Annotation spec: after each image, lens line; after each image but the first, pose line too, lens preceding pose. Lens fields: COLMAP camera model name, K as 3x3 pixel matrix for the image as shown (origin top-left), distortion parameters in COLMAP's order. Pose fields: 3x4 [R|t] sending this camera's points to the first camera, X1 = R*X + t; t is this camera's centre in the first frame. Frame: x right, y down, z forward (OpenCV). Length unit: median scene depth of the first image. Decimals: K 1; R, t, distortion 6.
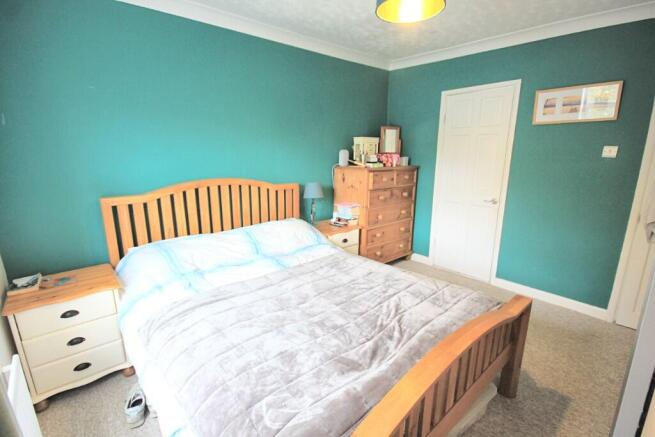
lens RADIAL K [[303.2, 0, 332.6], [0, 303.2, 220.2], [0, 0, 1]] dist [0.000179, -0.001822]
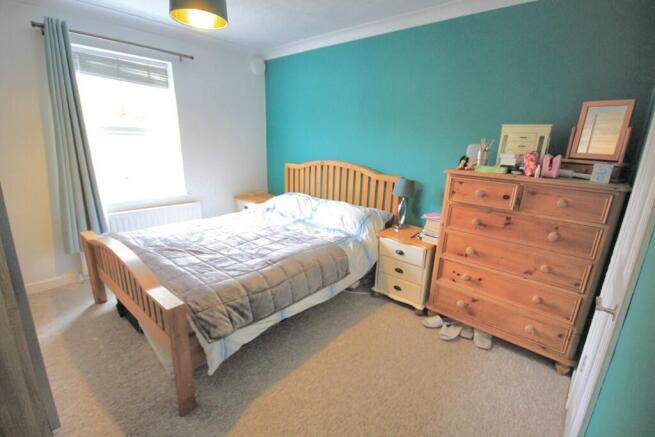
lens RADIAL K [[303.2, 0, 332.6], [0, 303.2, 220.7], [0, 0, 1]] dist [0.000179, -0.001822]
pose [[0.136875, 0.259722, -0.955934, 0.846862], [-0.259242, 0.940775, 0.218484, -0.159346], [0.956064, 0.217913, 0.196099, 0.704702]]
